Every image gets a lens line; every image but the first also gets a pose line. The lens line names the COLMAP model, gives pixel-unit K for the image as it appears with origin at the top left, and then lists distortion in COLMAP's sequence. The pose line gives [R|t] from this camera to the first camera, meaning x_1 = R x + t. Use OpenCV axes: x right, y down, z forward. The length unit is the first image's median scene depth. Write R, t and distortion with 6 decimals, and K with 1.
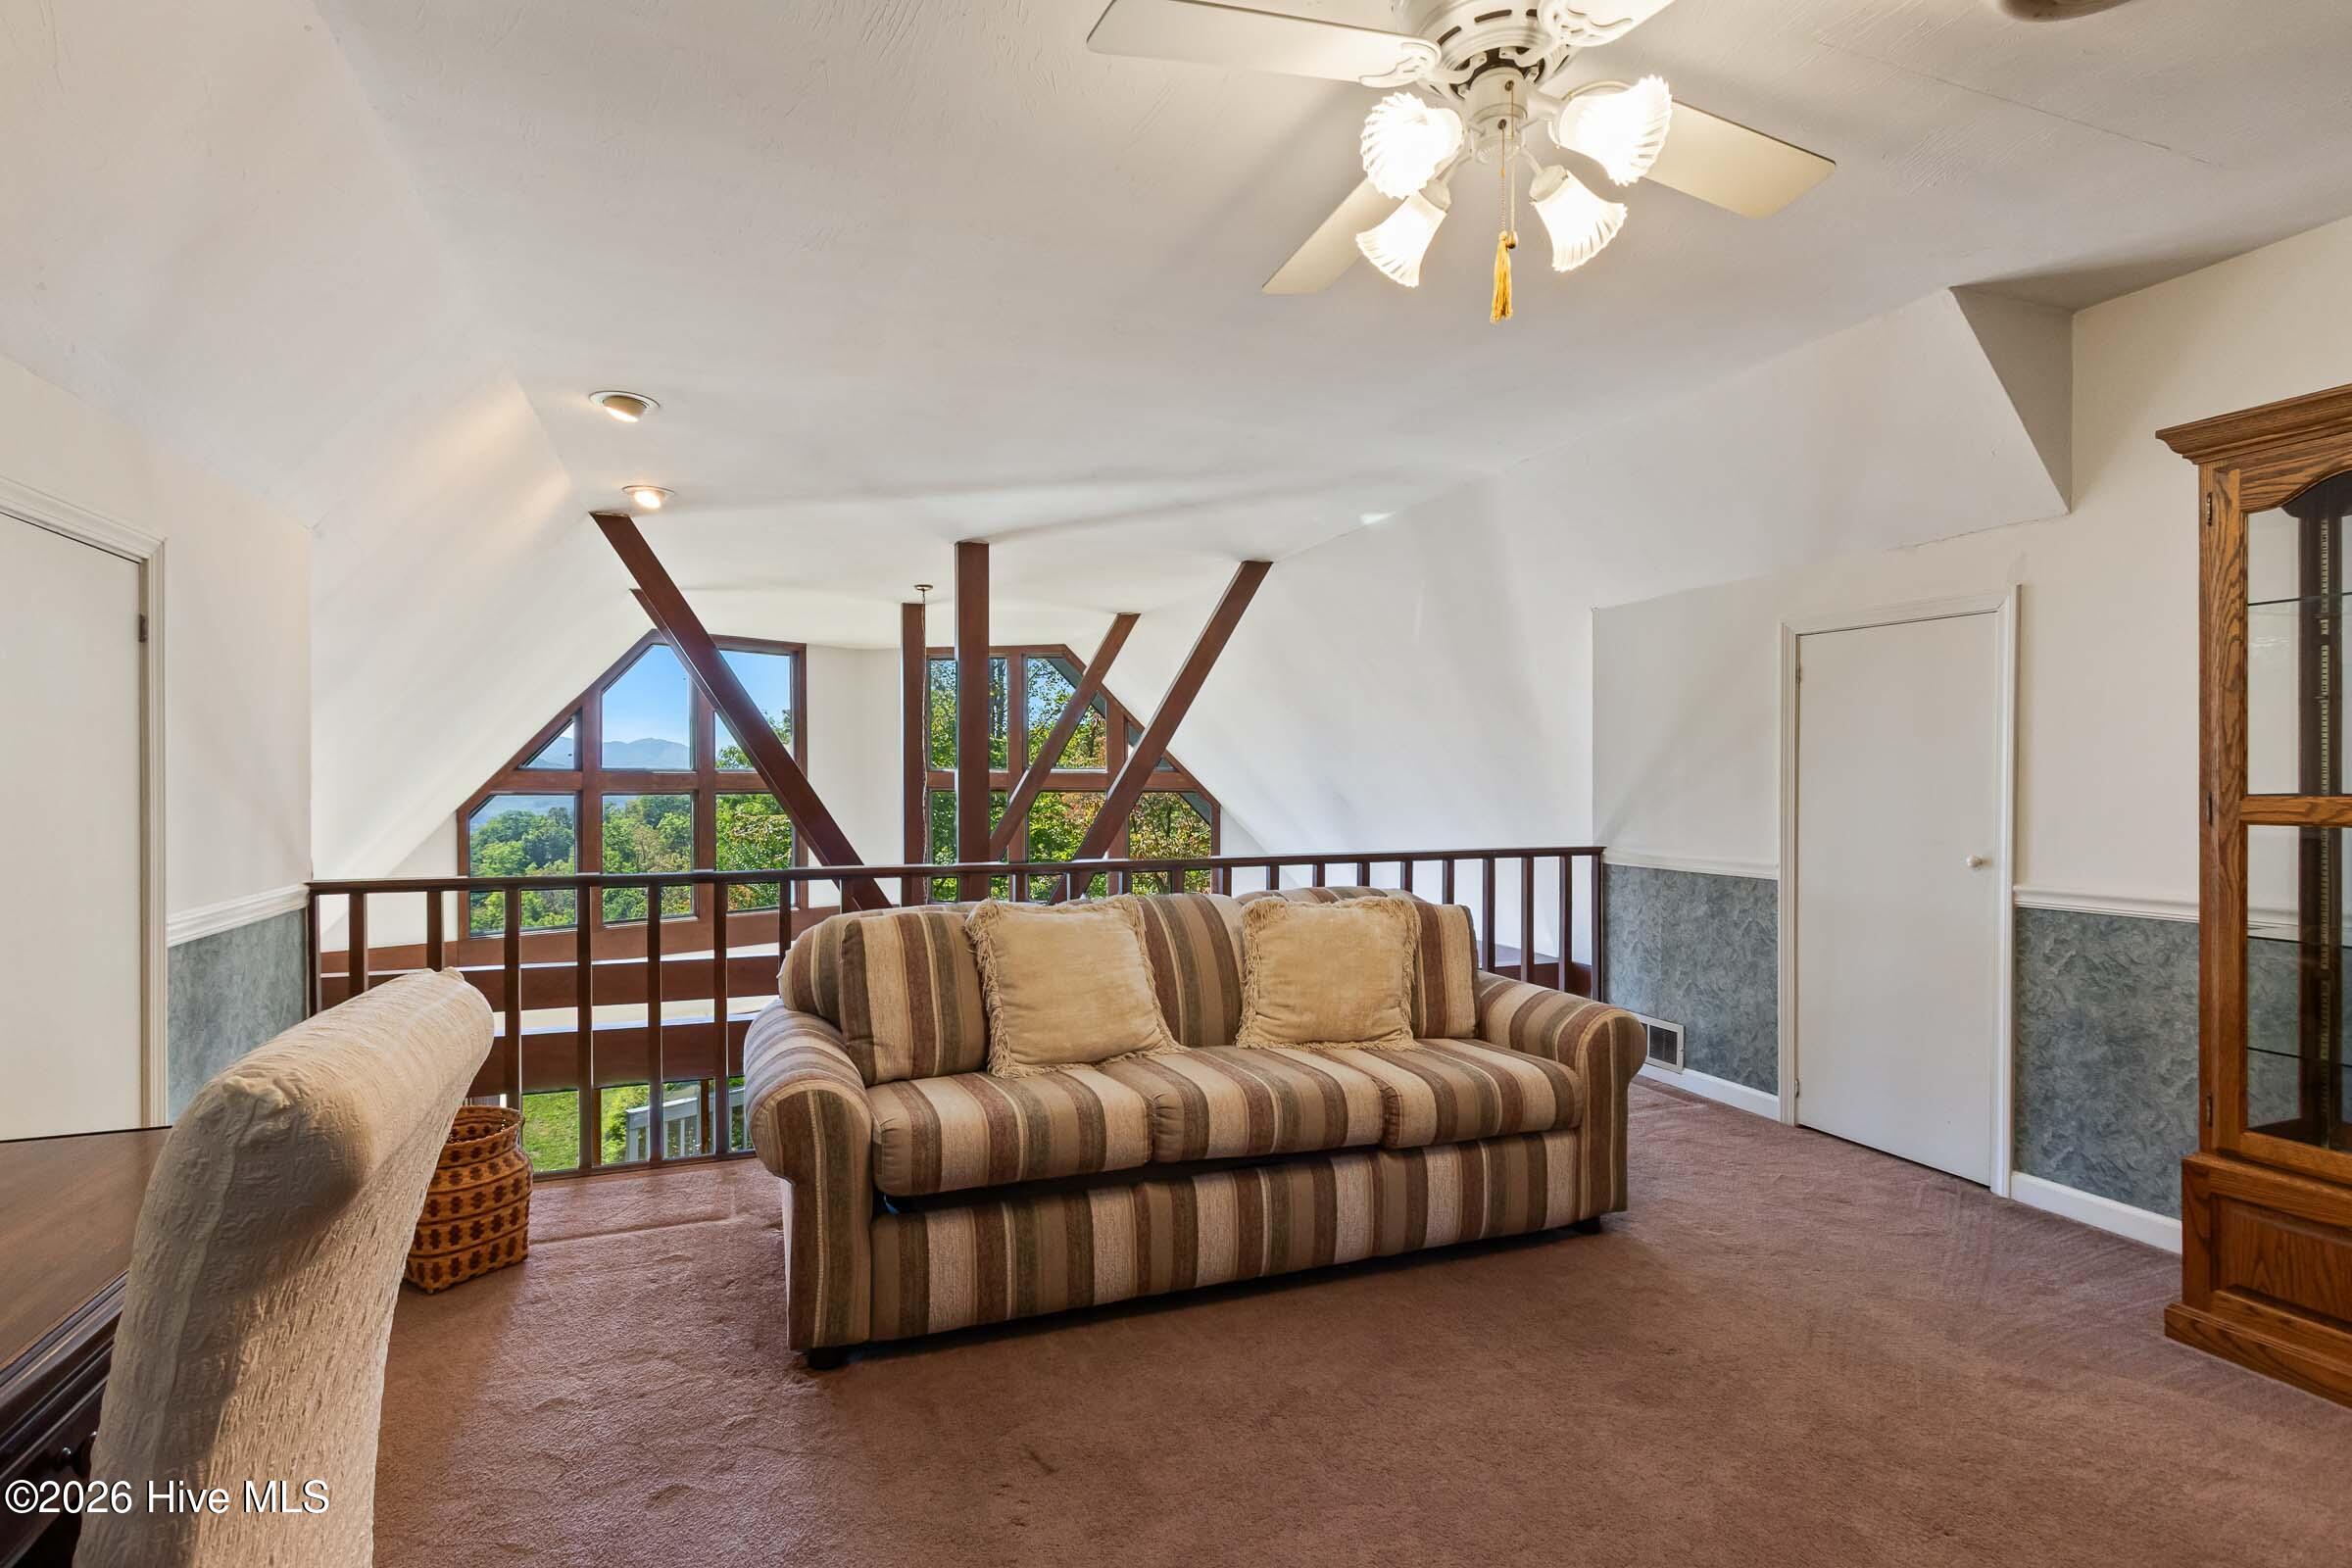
lens RADIAL K [[1113.6, 0, 1170.7], [0, 1113.6, 786.8], [0, 0, 1]] dist [0.002063, -0.003899]
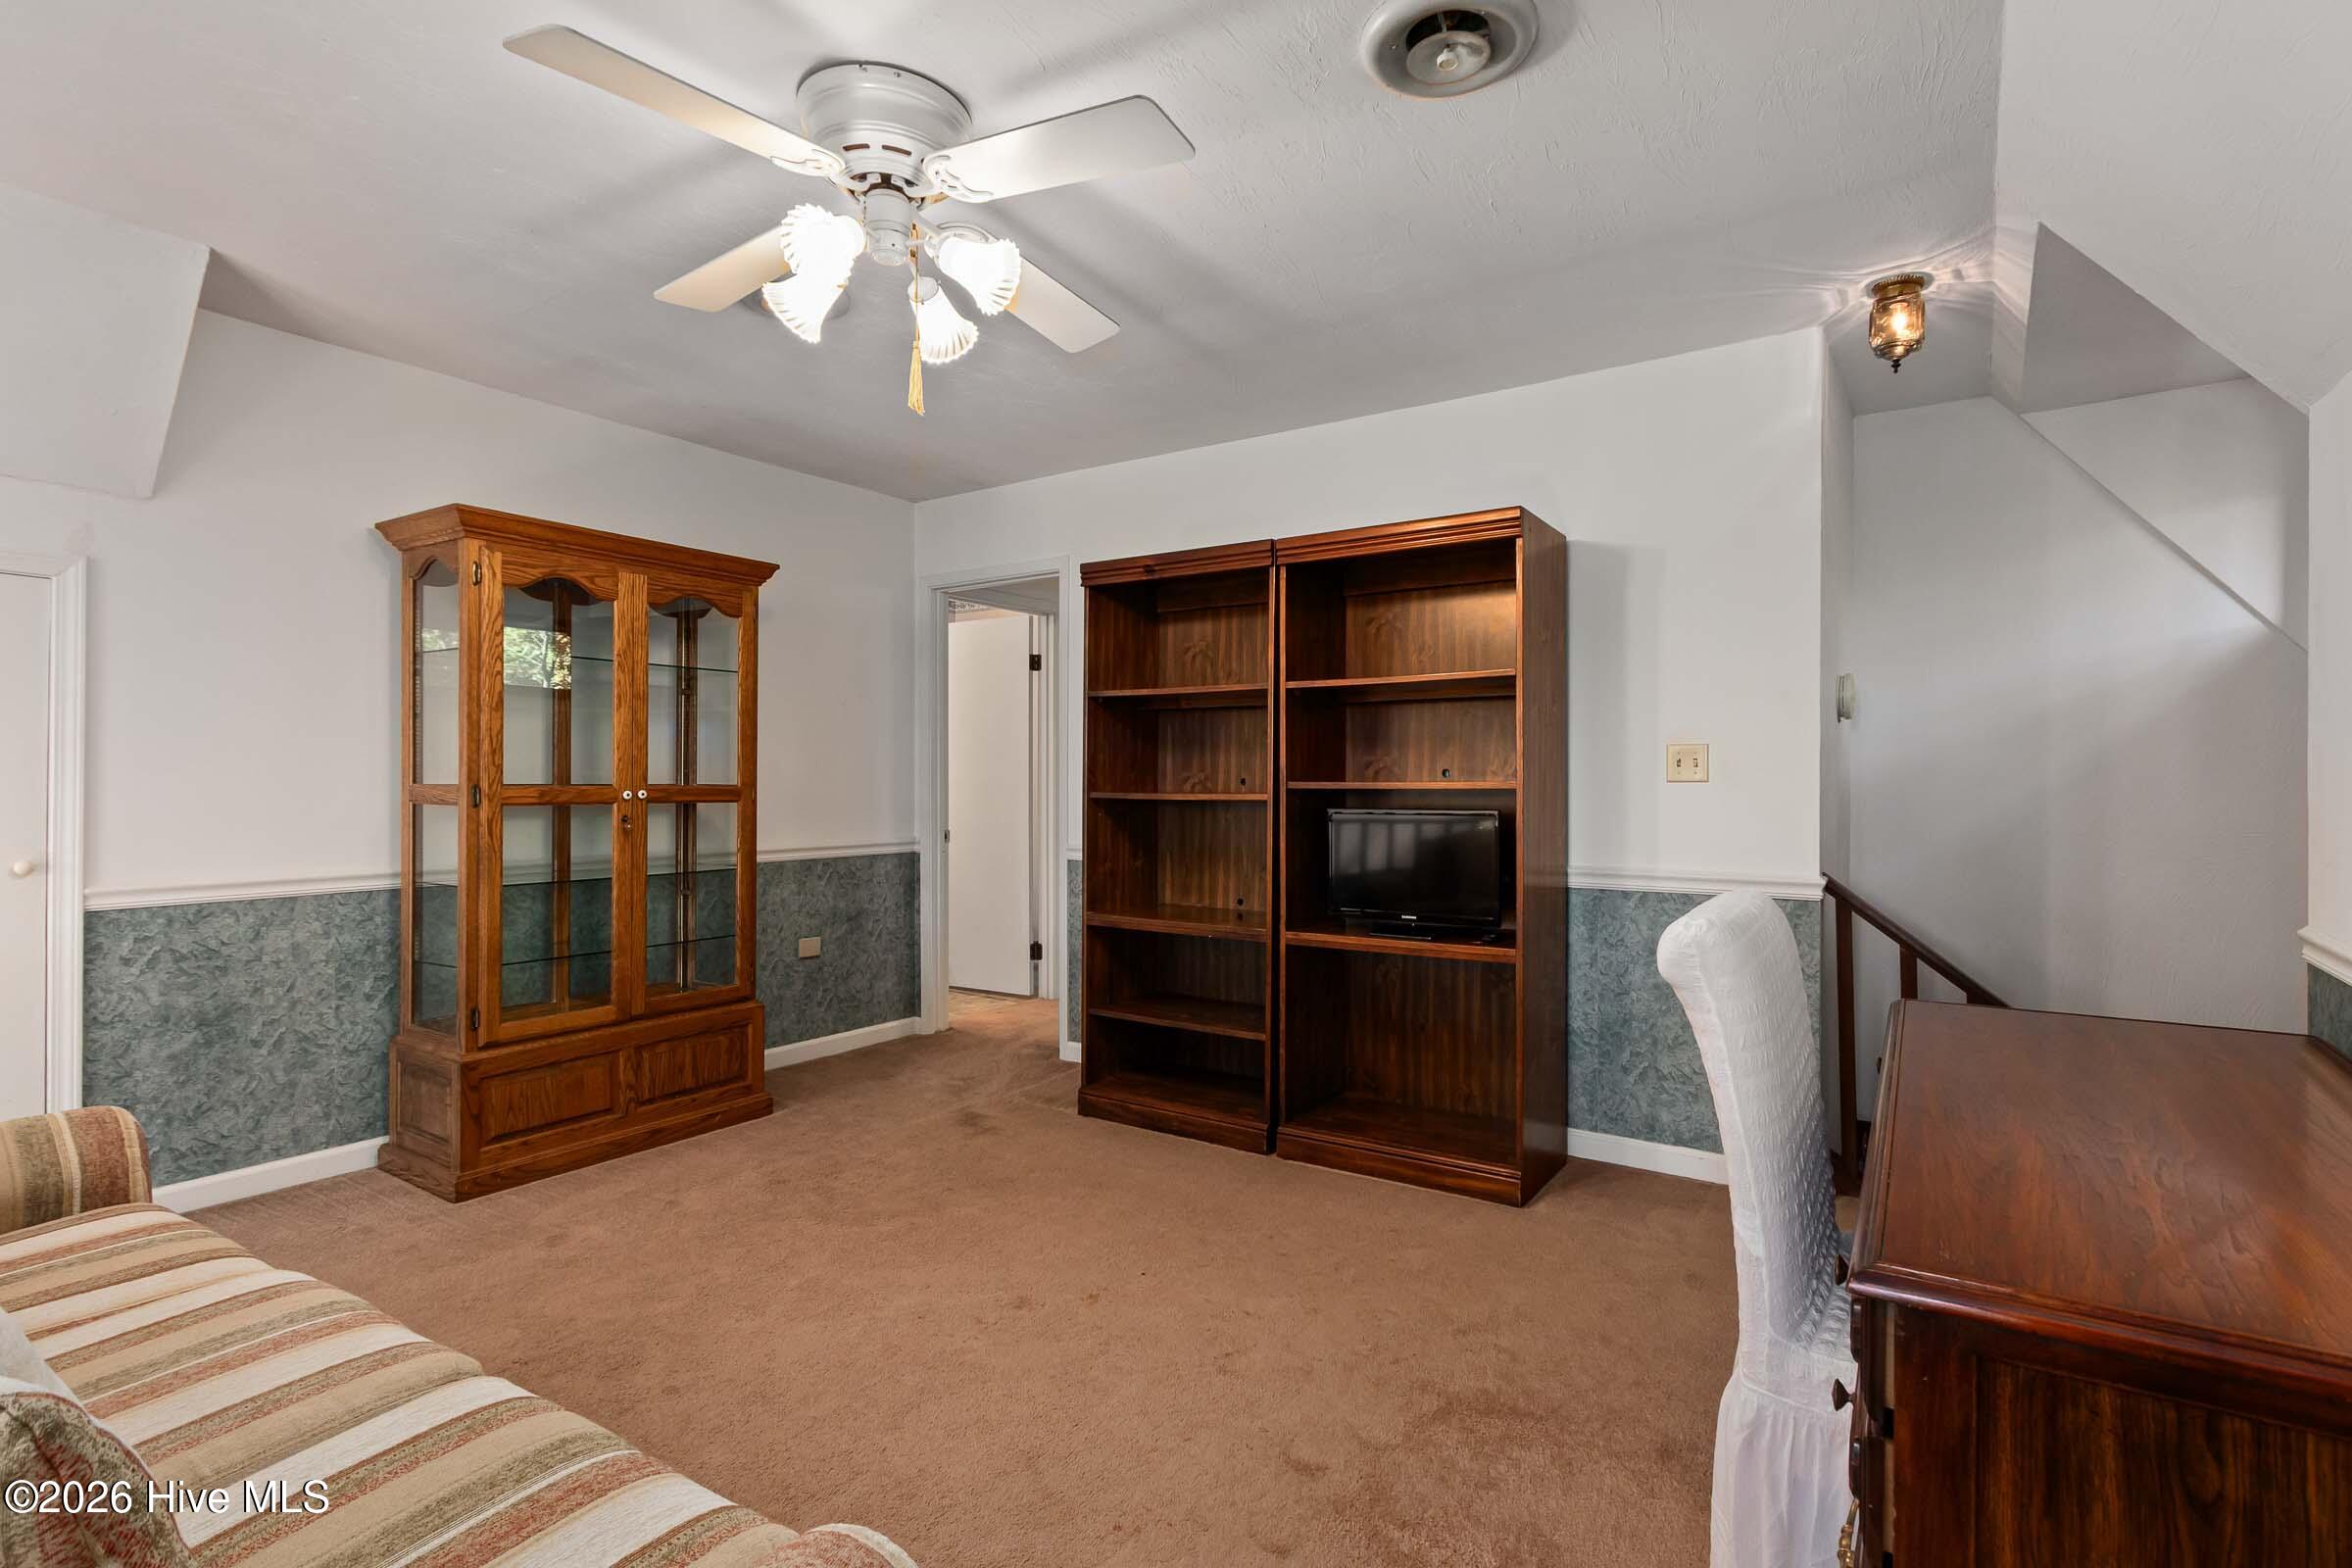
lens RADIAL K [[1113.6, 0, 1177.6], [0, 1113.6, 780.4], [0, 0, 1]] dist [0.002063, -0.003899]
pose [[-0.560263, -0.002553, 0.828311, -0.586838], [-0.001091, 0.999997, 0.002344, -0.002717], [-0.828314, 0.000409, -0.560264, 0.930372]]
